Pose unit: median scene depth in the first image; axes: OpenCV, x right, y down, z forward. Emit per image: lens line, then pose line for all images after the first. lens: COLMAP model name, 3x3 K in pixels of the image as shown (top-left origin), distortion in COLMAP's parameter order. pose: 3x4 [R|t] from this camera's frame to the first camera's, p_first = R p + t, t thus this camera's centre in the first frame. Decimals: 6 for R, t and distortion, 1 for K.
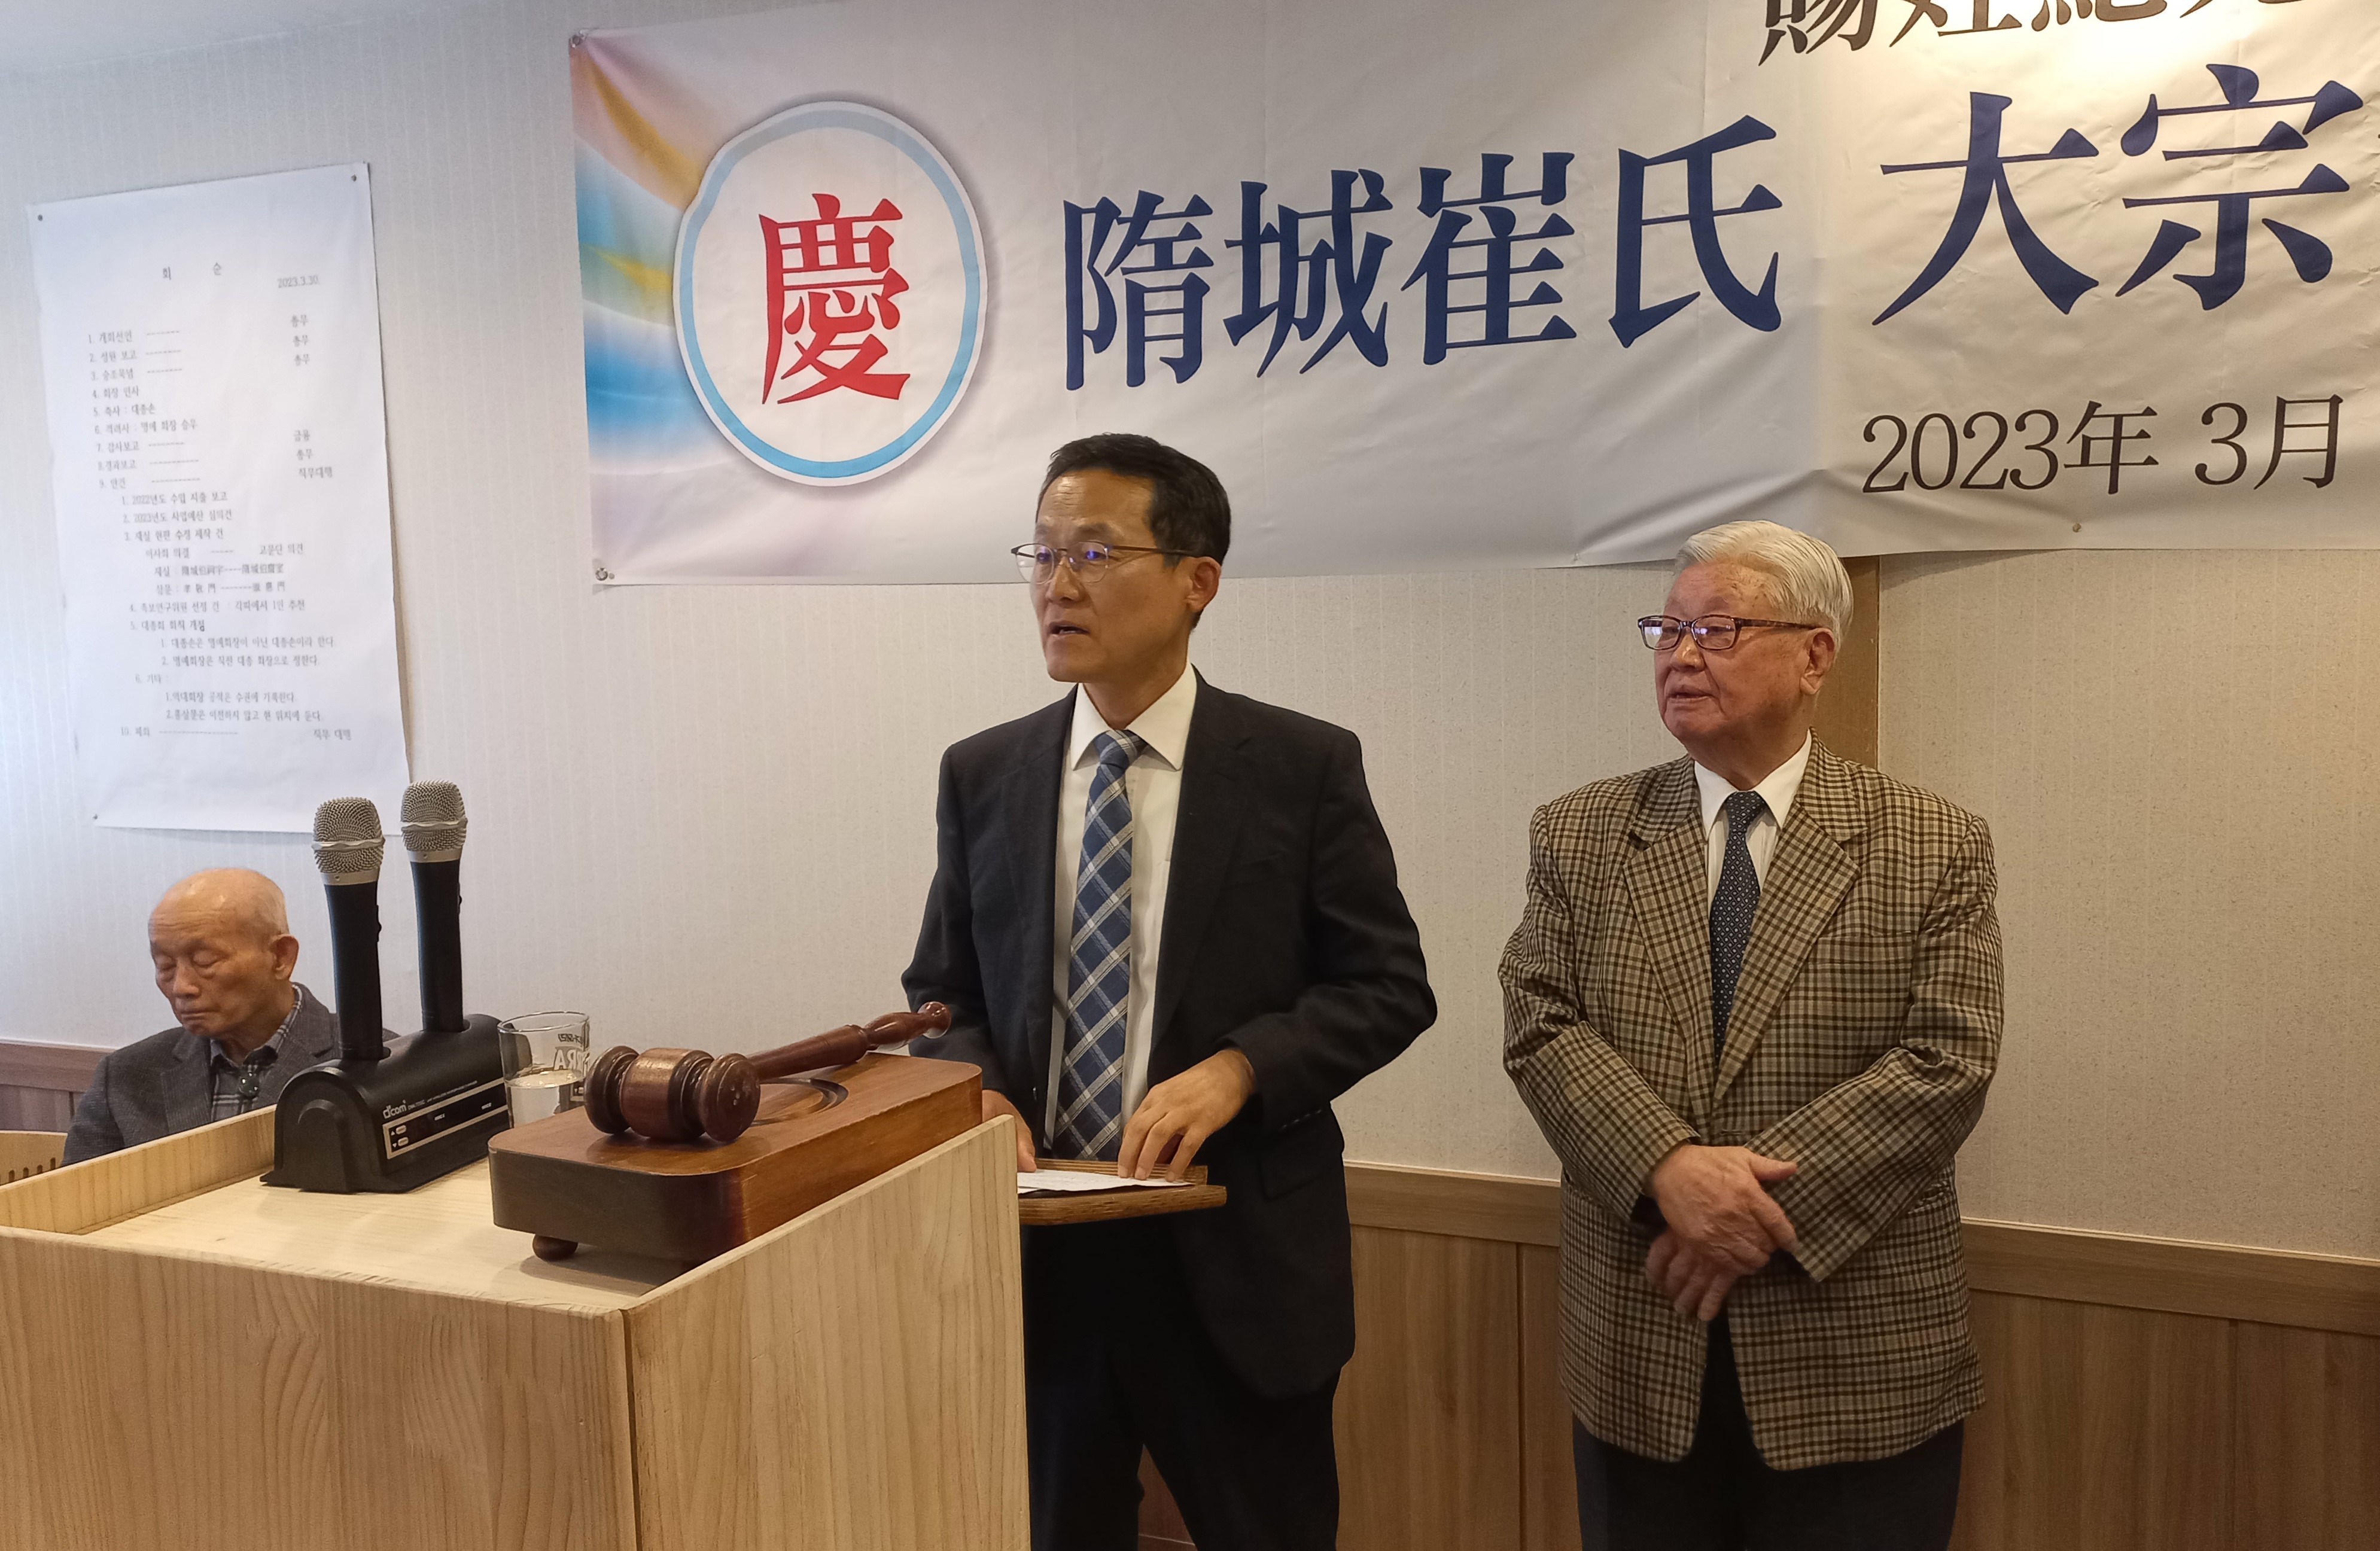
lens RADIAL K [[2033.9, 0, 1270.1], [0, 2033.9, 787.3], [0, 0, 1]] dist [0.106672, -0.127700]
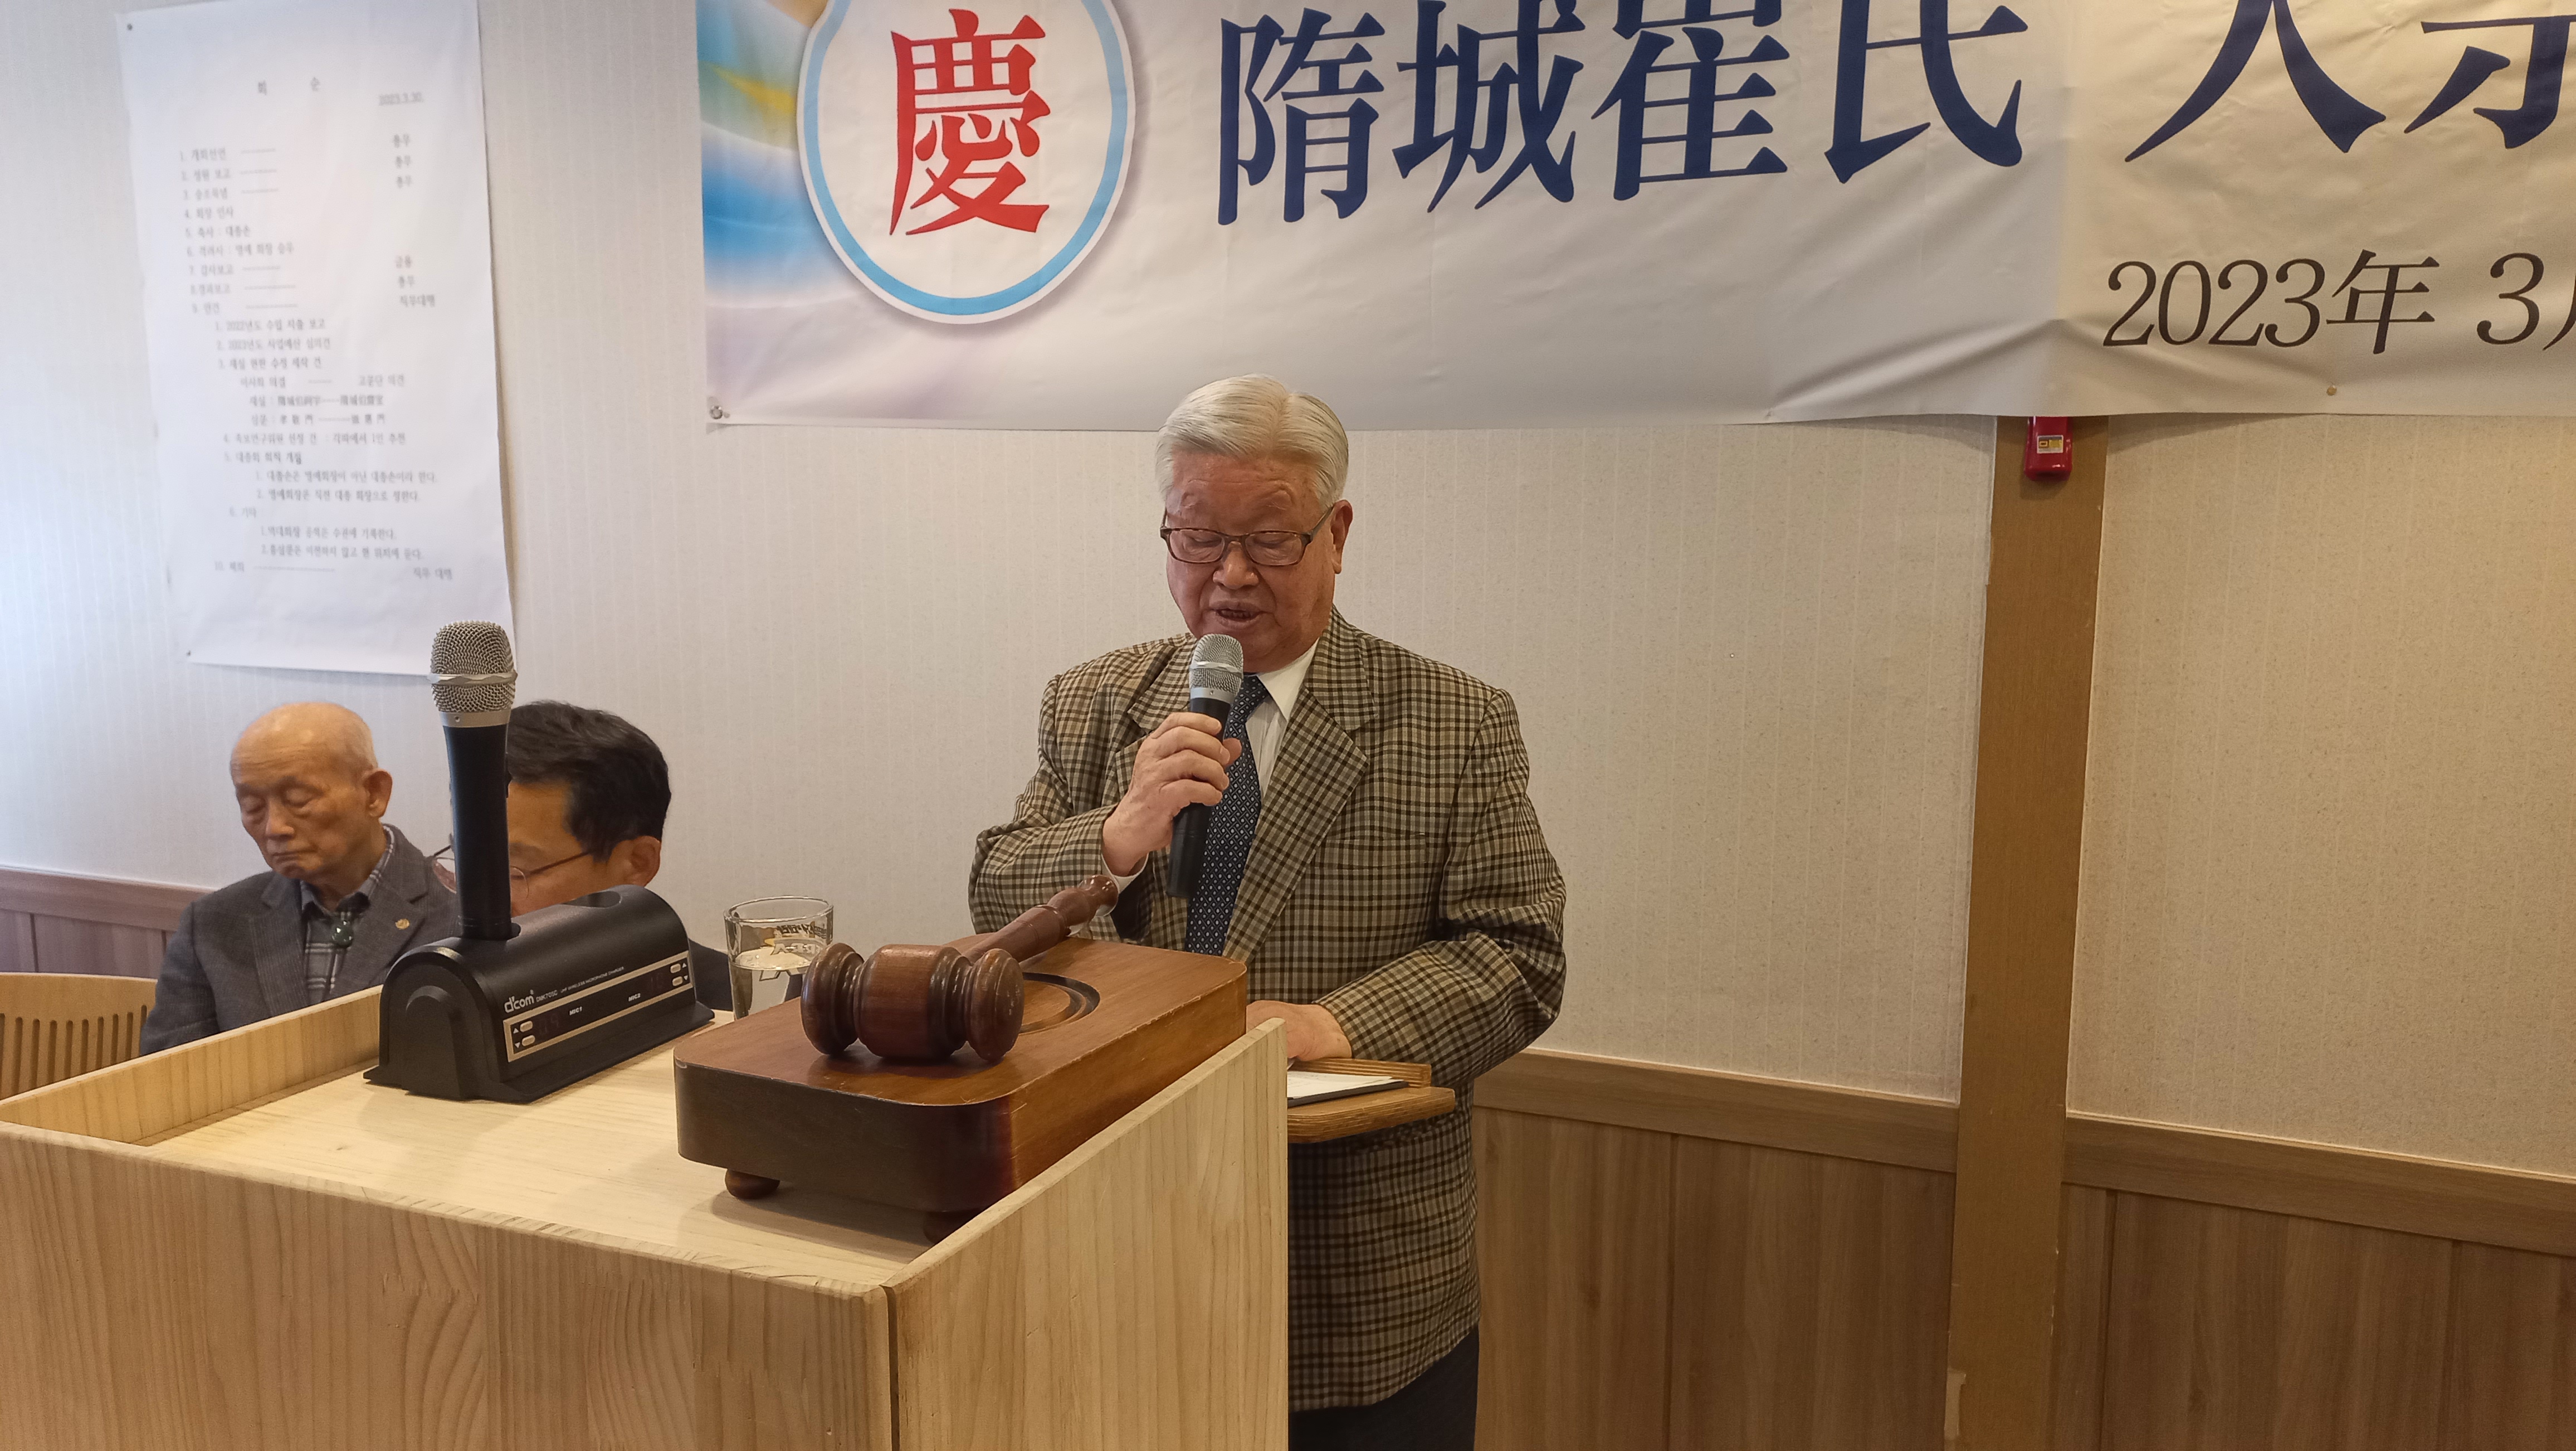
lens RADIAL K [[1877.7, 0, 1289.3], [0, 1877.7, 746.7], [0, 0, 1]] dist [0.080370, -0.072704]
pose [[0.999631, 0.025837, 0.008357, -0.077936], [-0.026175, 0.998722, 0.043231, 0.008830], [-0.007229, -0.043434, 0.999030, 0.136959]]
